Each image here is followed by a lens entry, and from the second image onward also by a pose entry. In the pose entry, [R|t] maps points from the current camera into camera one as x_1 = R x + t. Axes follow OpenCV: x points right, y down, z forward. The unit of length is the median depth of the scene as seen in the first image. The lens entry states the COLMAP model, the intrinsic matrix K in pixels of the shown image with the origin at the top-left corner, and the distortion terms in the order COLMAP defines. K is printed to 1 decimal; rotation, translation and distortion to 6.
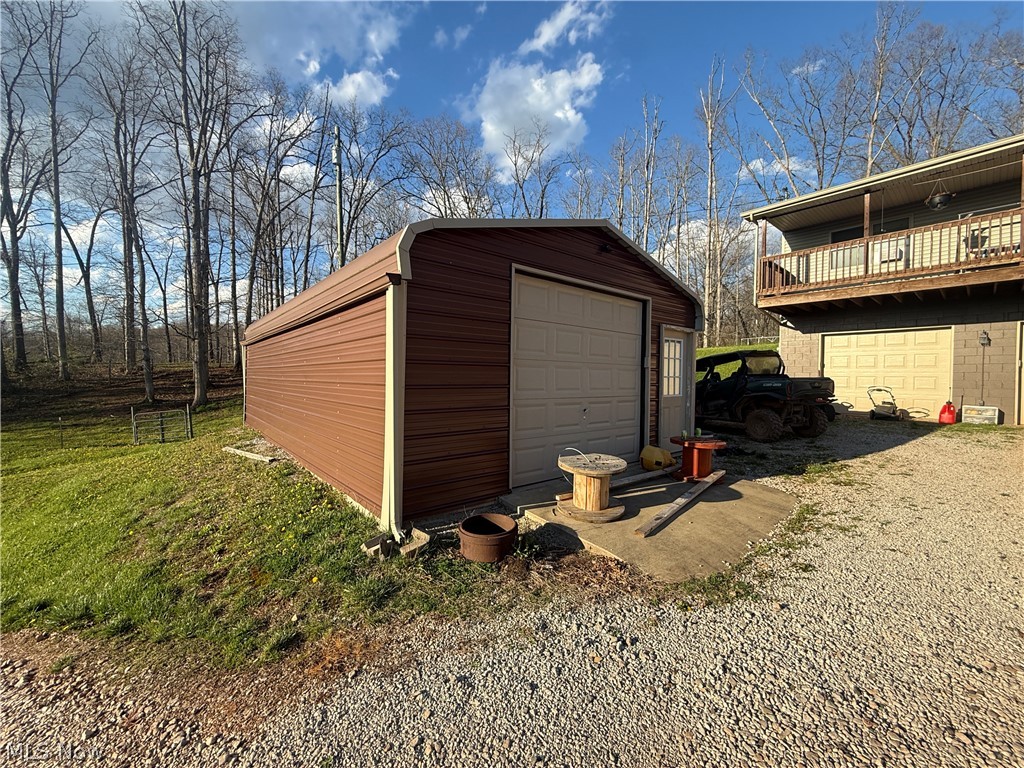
lens RADIAL K [[408.6, 0, 510.9], [0, 408.6, 384.5], [0, 0, 1]] dist [-0.000898, -0.000023]
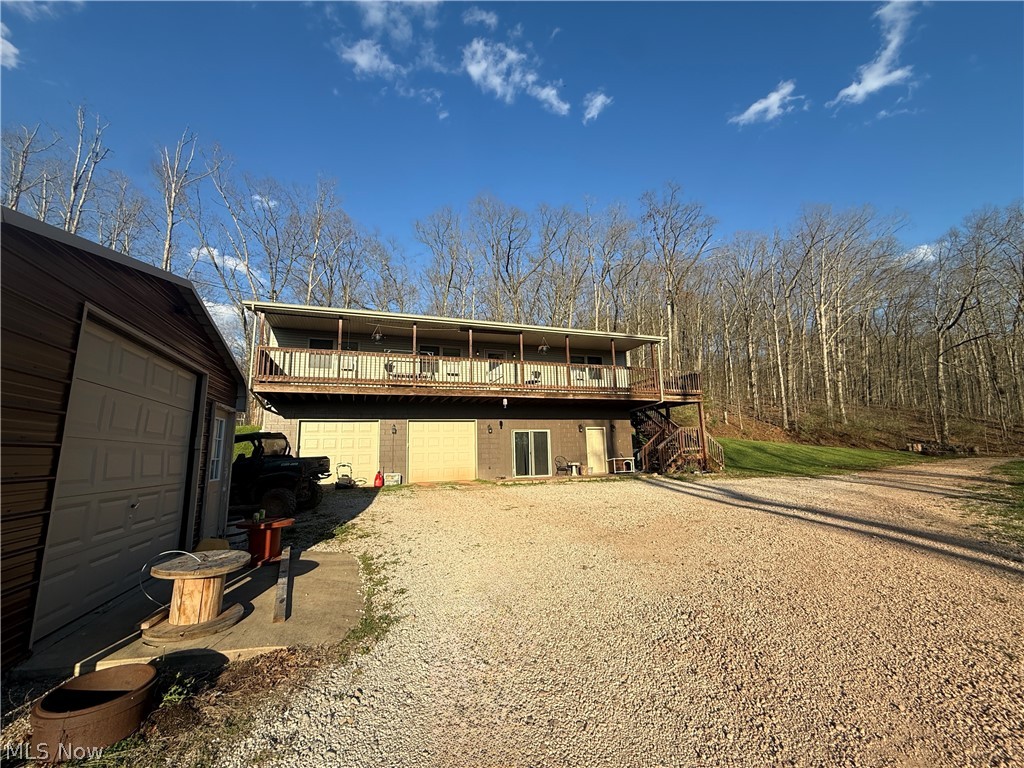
lens RADIAL K [[408.6, 0, 511.7], [0, 408.6, 387.3], [0, 0, 1]] dist [-0.000898, -0.000023]
pose [[0.342450, 0.132824, 0.930100, -0.271517], [0.049099, 0.986074, -0.158895, 0.000439], [-0.938252, 0.100080, 0.331160, 0.057529]]
